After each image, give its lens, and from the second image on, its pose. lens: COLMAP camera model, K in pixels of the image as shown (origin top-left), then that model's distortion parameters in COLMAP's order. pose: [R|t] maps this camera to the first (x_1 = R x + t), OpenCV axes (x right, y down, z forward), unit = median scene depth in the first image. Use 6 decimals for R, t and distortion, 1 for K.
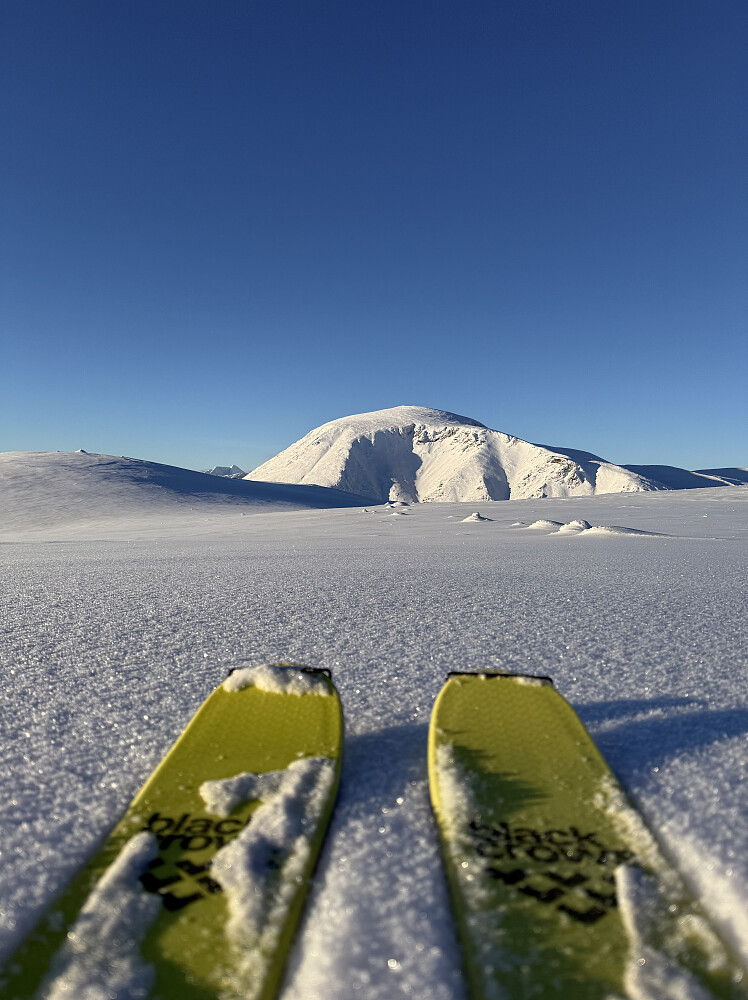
lens RADIAL K [[680.5, 0, 374.4], [0, 680.5, 505.4], [0, 0, 1]] dist [0.134220, -0.252448]
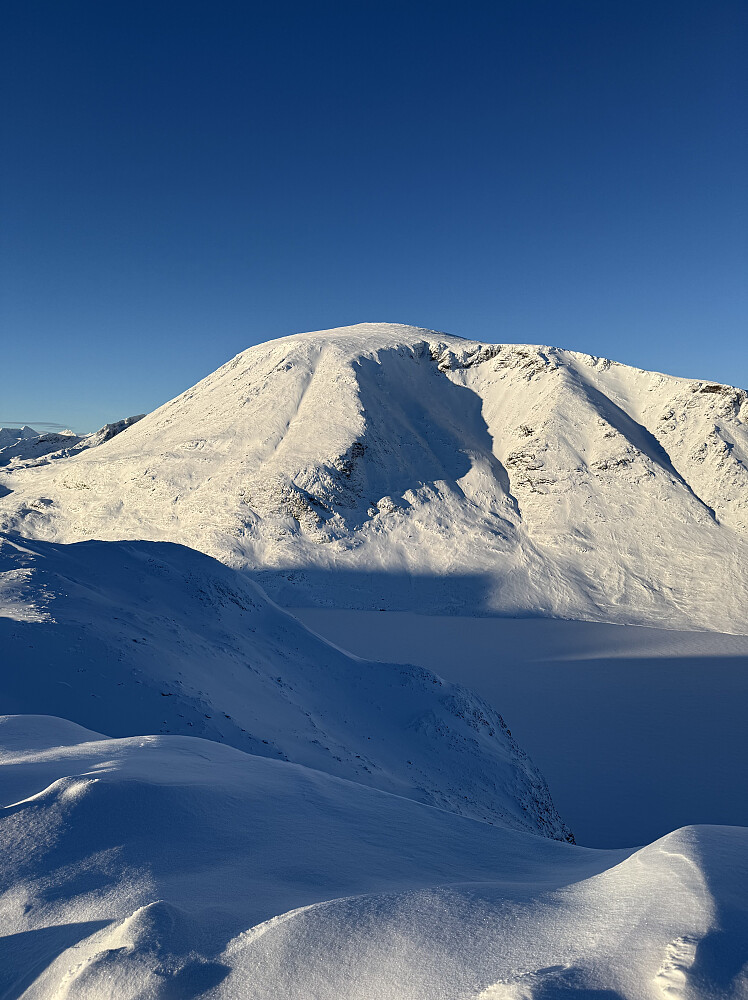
lens RADIAL K [[680.5, 0, 374.4], [0, 680.5, 505.4], [0, 0, 1]] dist [0.134220, -0.252448]
pose [[0.962429, -0.045426, 0.267706, -0.180629], [0.030274, 0.997711, 0.060459, -0.005705], [-0.269840, -0.050083, 0.961602, 0.410018]]
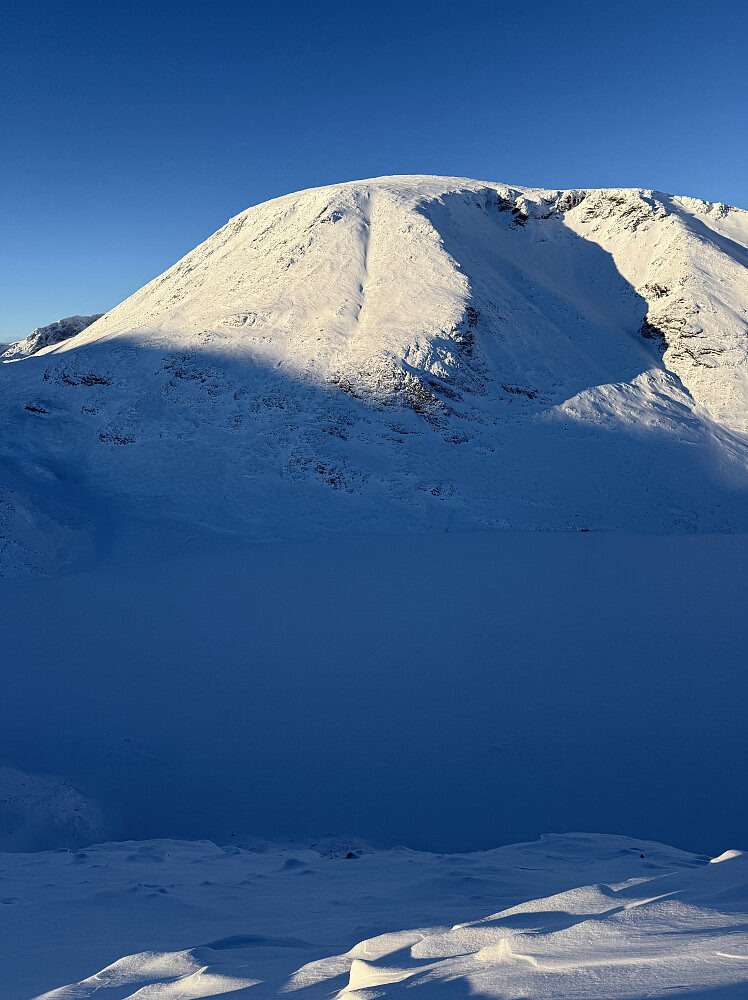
lens RADIAL K [[680.5, 0, 374.4], [0, 680.5, 505.4], [0, 0, 1]] dist [0.134220, -0.252448]
pose [[0.931601, -0.129908, 0.339475, -0.246901], [0.063536, 0.977773, 0.199808, 0.005583], [-0.357886, -0.164573, 0.919148, 0.549581]]
